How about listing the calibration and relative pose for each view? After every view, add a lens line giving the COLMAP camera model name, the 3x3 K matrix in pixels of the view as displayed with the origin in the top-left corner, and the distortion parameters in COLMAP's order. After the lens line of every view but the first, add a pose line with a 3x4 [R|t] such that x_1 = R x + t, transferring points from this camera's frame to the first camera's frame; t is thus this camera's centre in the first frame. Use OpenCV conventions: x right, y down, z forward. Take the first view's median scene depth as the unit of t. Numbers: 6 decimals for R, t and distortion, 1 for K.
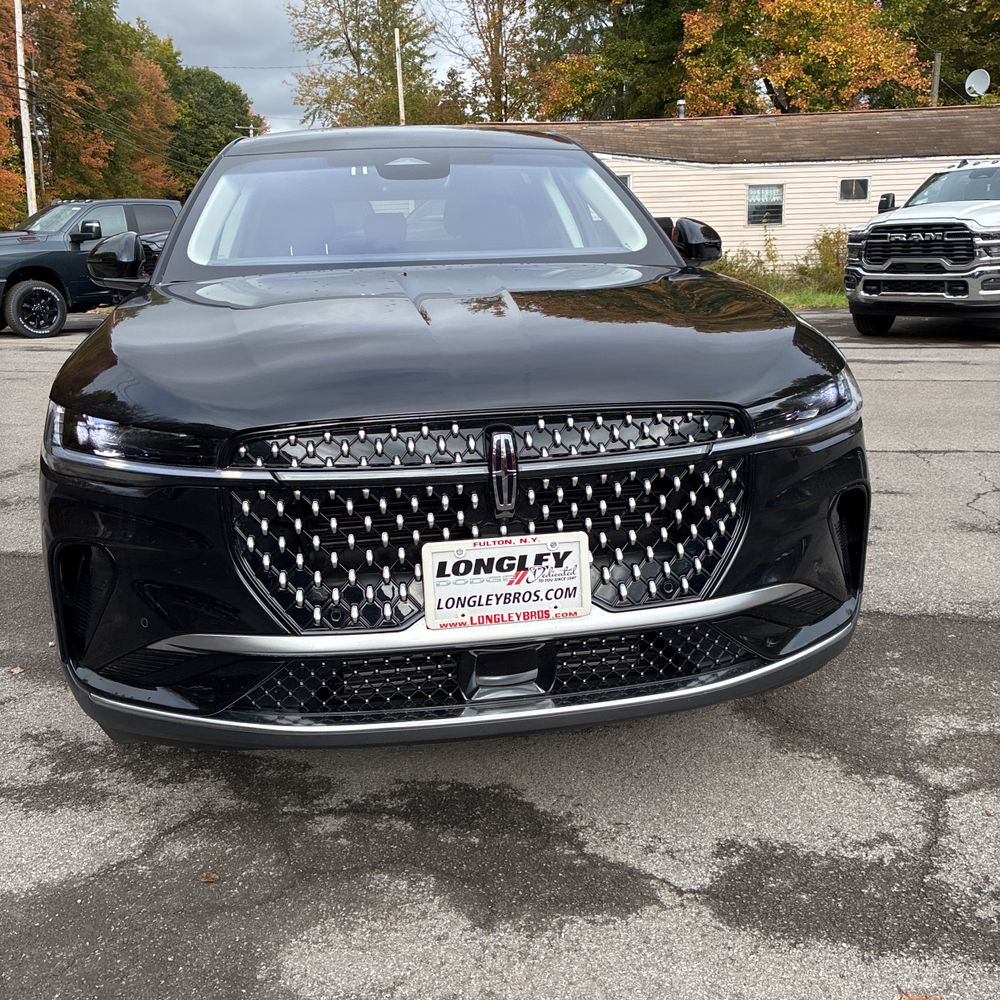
lens RADIAL K [[1010.2, 0, 501.6], [0, 1010.2, 493.8], [0, 0, 1]] dist [0.027494, 0.000000]
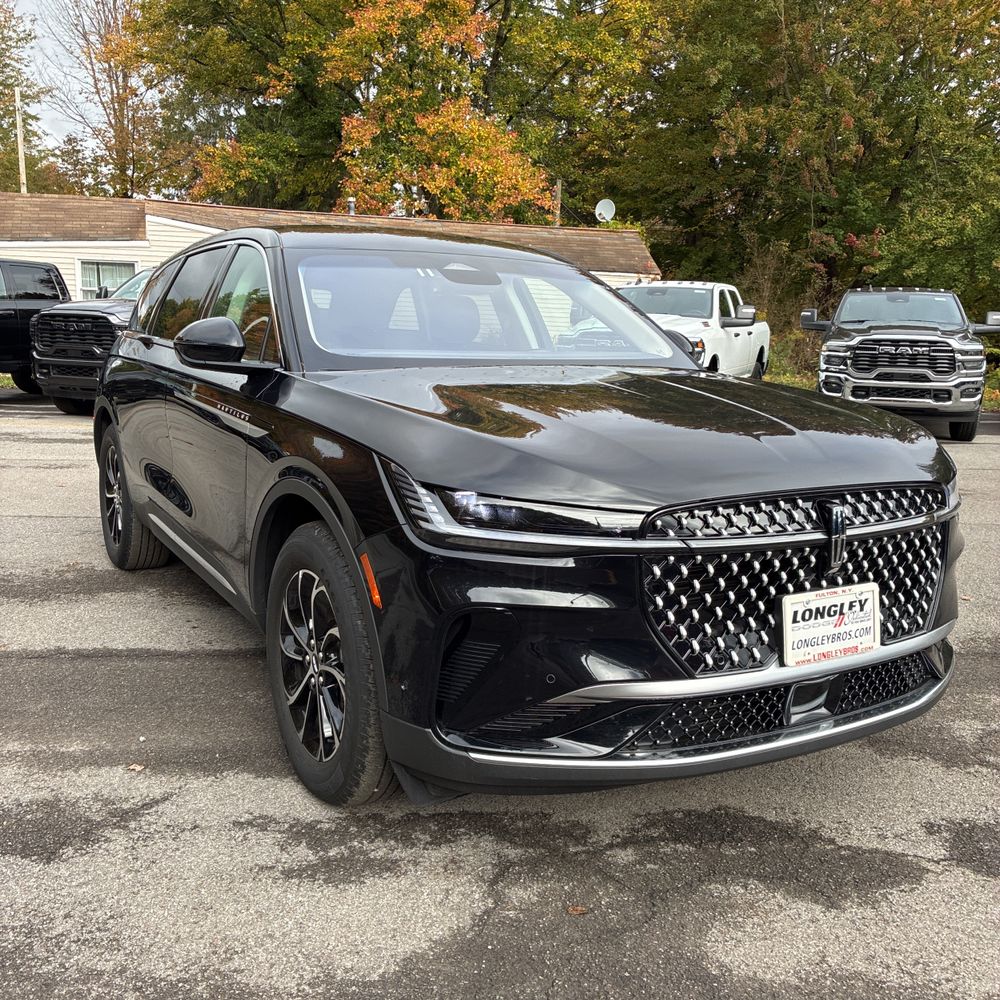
lens RADIAL K [[1010.2, 0, 484.9], [0, 1010.2, 512.3], [0, 0, 1]] dist [0.027494, 0.000000]
pose [[0.933391, -0.012668, 0.358638, -0.472136], [0.035283, 0.997774, -0.056581, 0.002113], [-0.357123, 0.065466, 0.931760, -0.015885]]
